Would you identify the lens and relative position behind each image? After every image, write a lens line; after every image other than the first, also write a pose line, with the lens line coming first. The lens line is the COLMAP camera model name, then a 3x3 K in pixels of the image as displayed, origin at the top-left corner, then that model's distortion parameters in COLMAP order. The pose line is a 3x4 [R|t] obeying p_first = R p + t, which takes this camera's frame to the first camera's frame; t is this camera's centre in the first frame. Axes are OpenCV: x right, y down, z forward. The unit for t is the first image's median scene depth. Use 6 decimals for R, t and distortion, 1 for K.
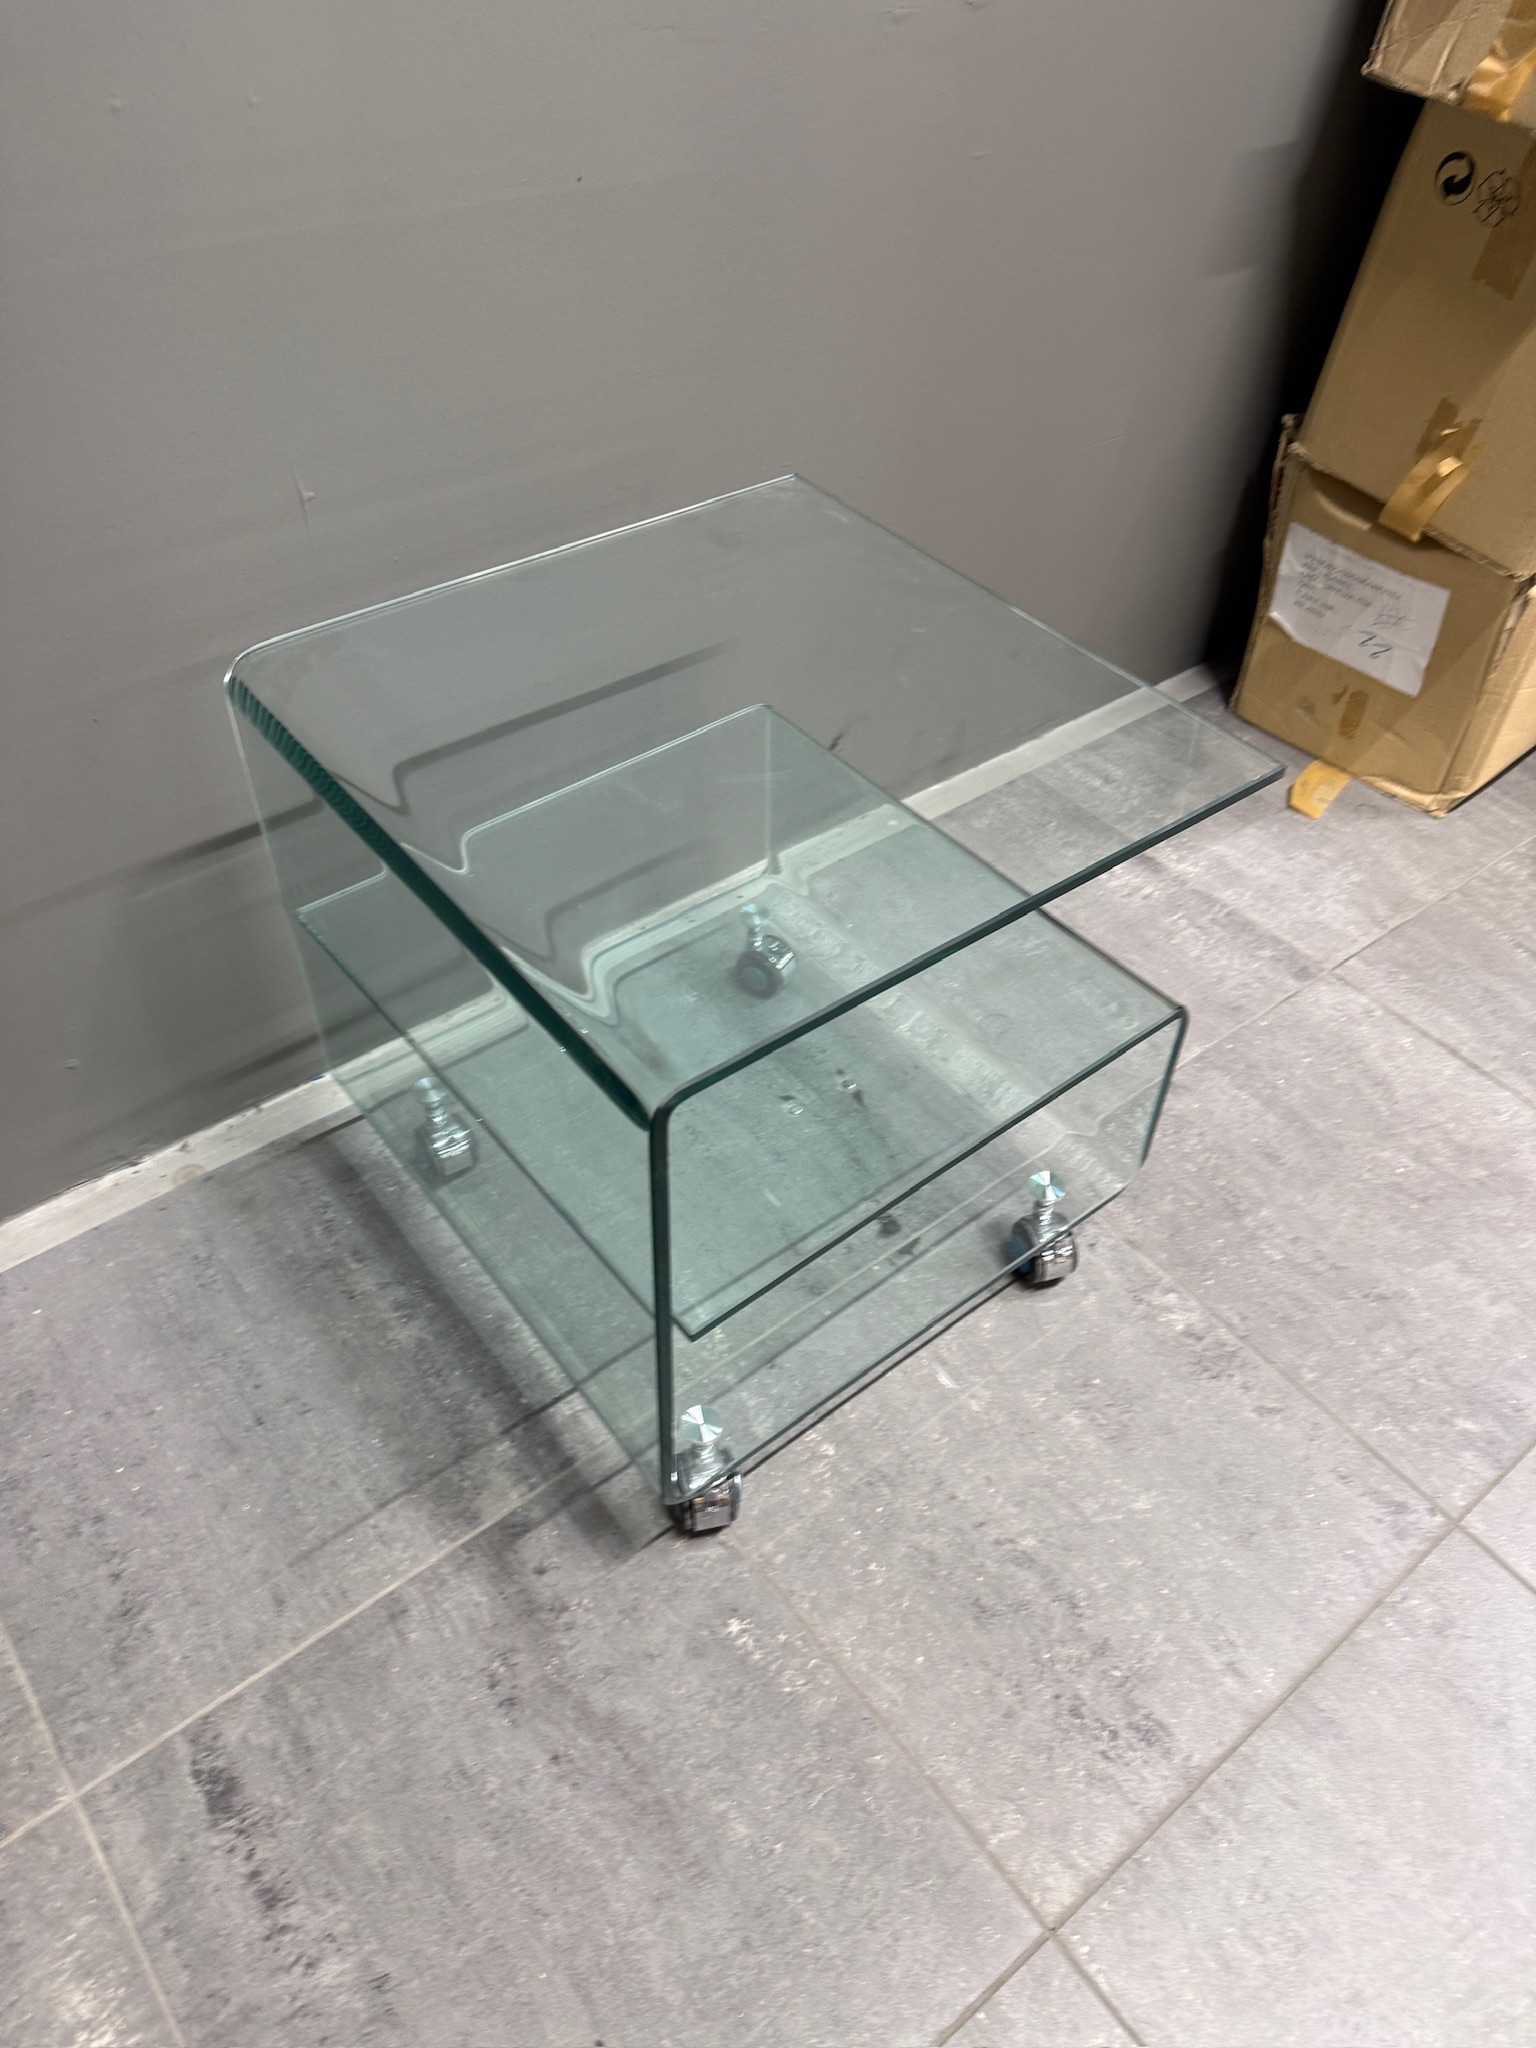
lens RADIAL K [[1493.0, 0, 779.6], [0, 1493.0, 1037.0], [0, 0, 1]] dist [0.007849, -0.016098]
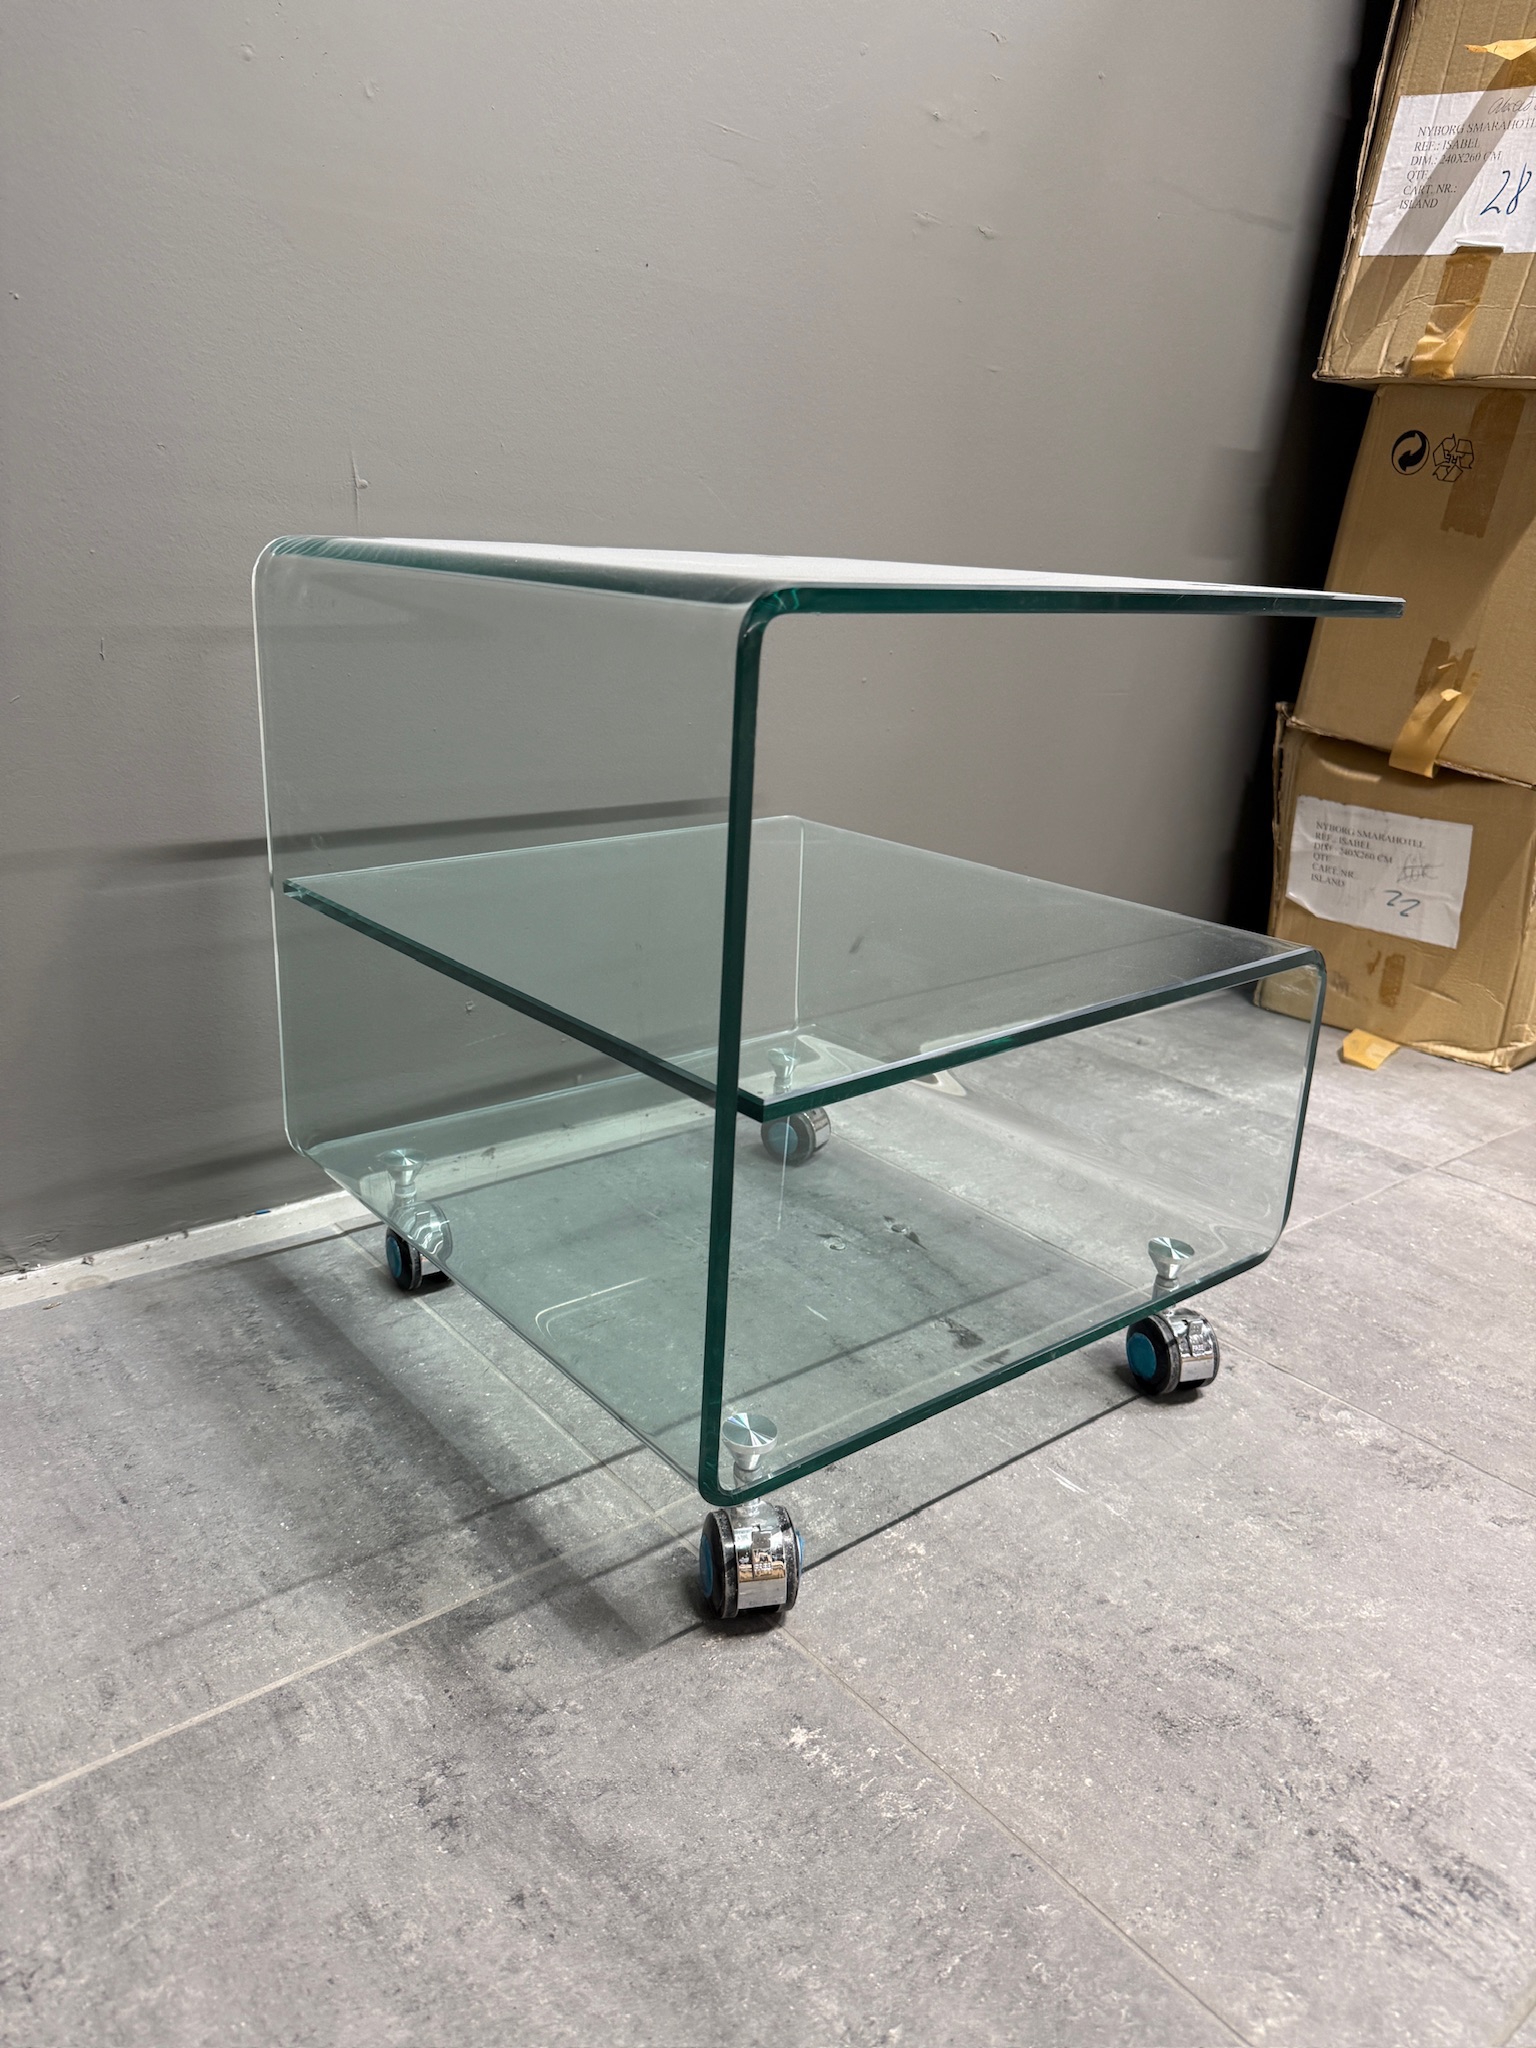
lens RADIAL K [[1493.0, 0, 763.4], [0, 1493.0, 1012.3], [0, 0, 1]] dist [0.007849, -0.016098]
pose [[0.999843, 0.009820, 0.014726, -0.055034], [-0.001958, 0.888244, -0.459368, 0.387815], [-0.017591, 0.459267, 0.888124, 0.255651]]
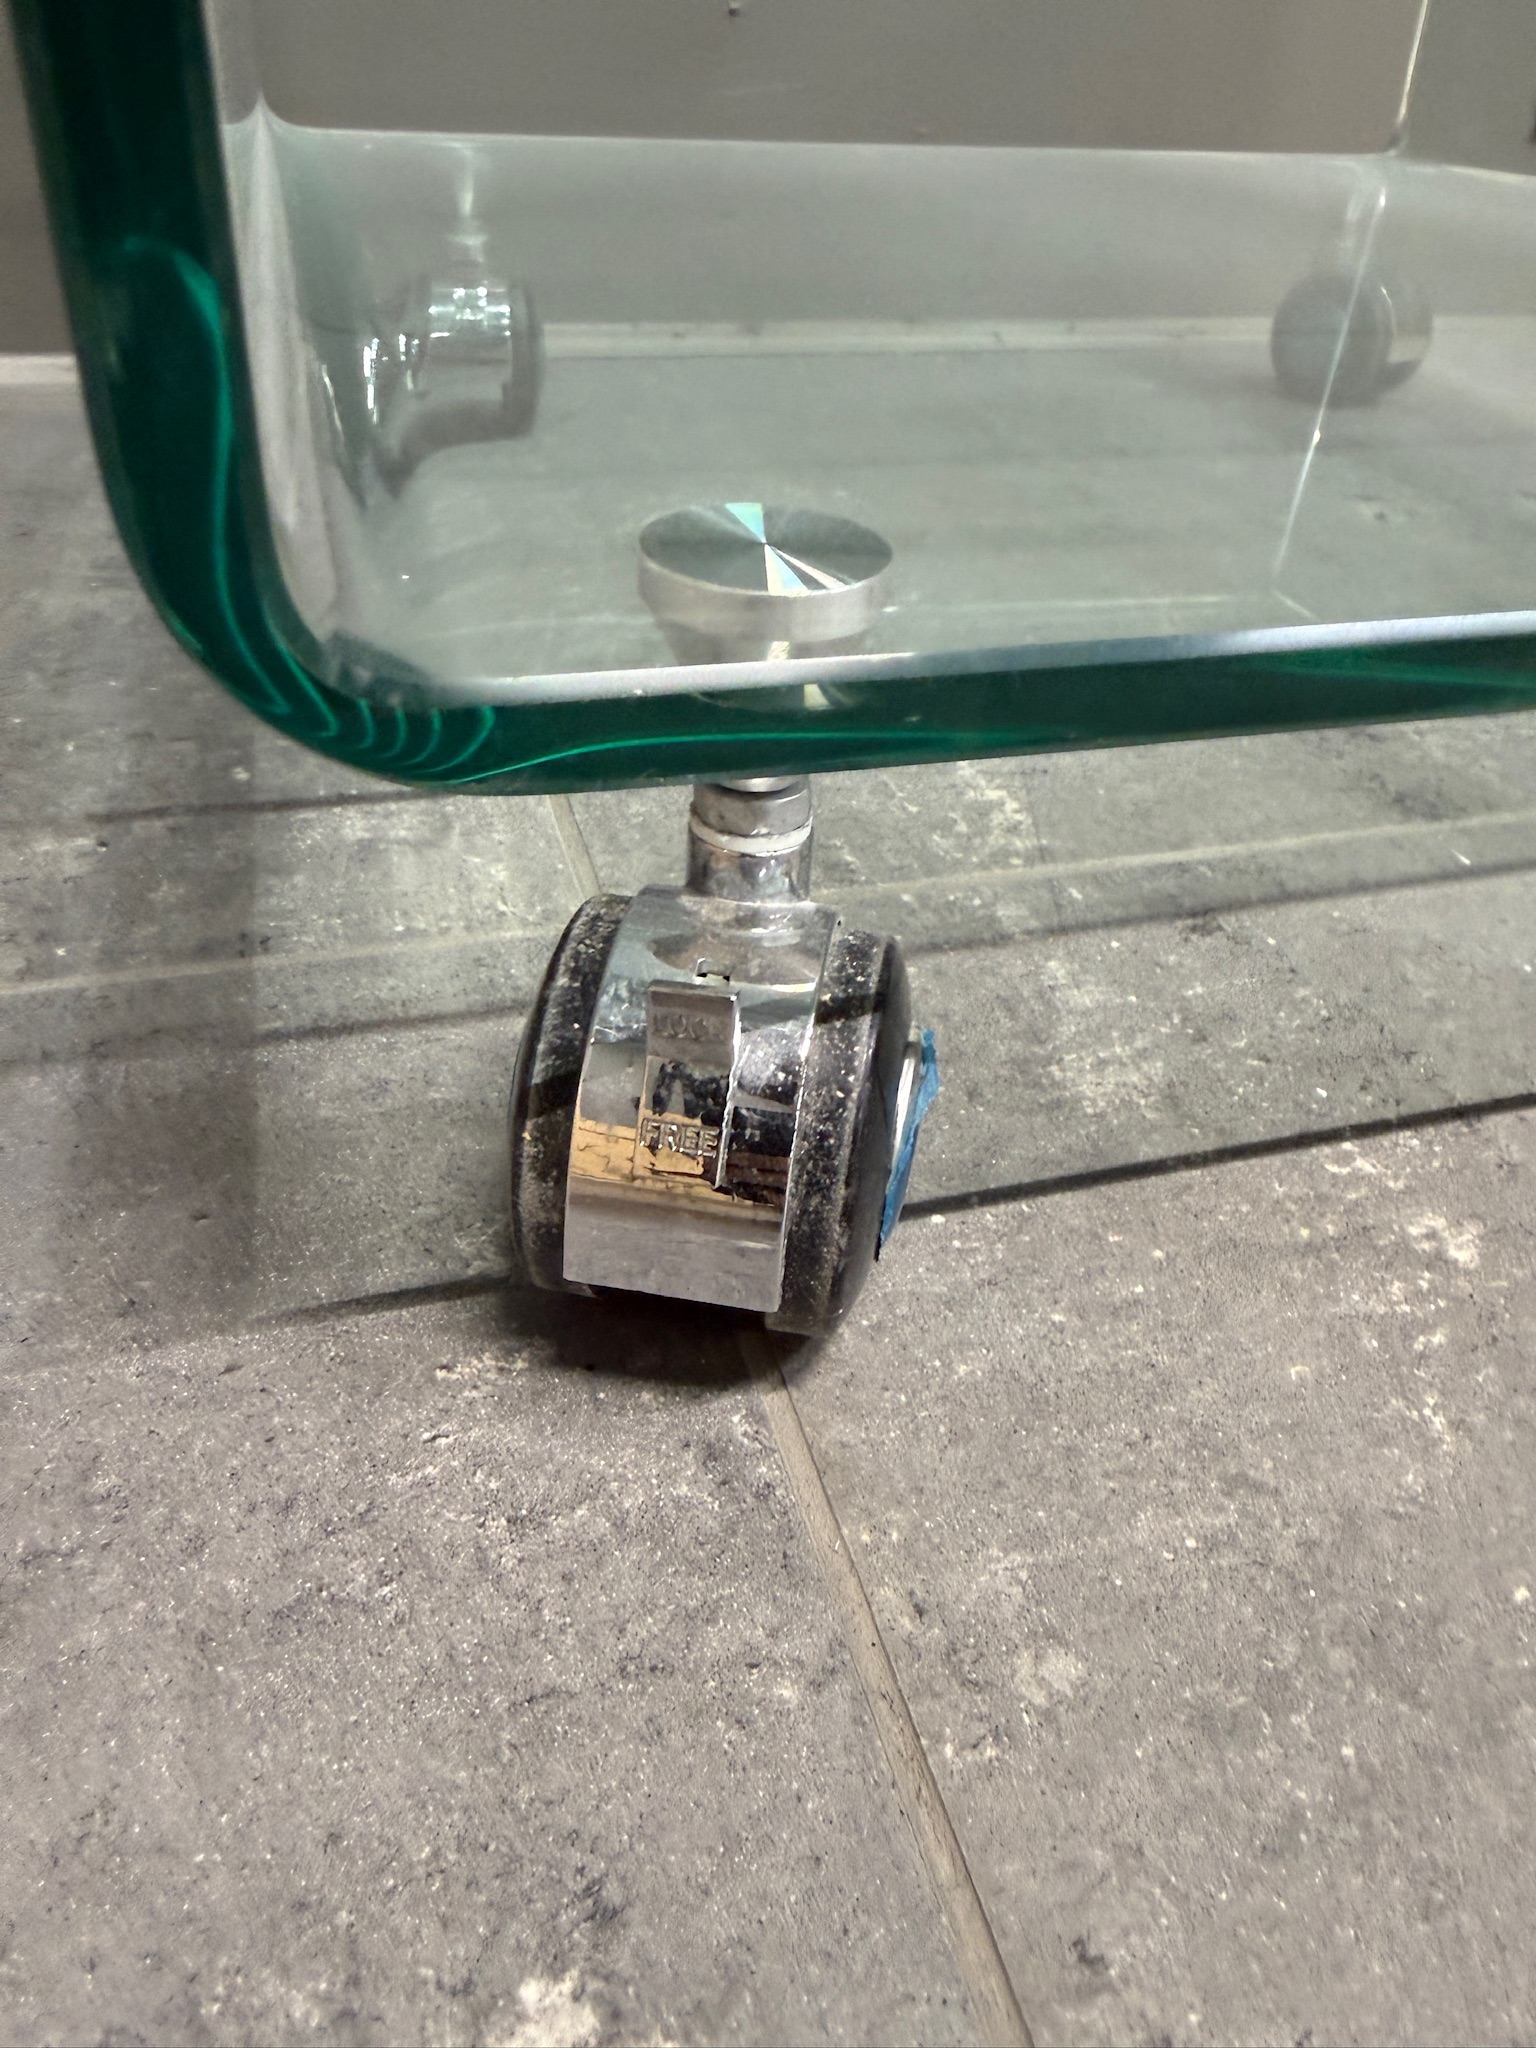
lens RADIAL K [[1432.2, 0, 744.0], [0, 1432.2, 1006.7], [0, 0, 1]] dist [-0.007154, 0.003332]
pose [[0.921640, 0.226876, -0.314813, 0.001844], [-0.281893, 0.948974, -0.141369, 0.307735], [0.266676, 0.219035, 0.938567, 0.826413]]
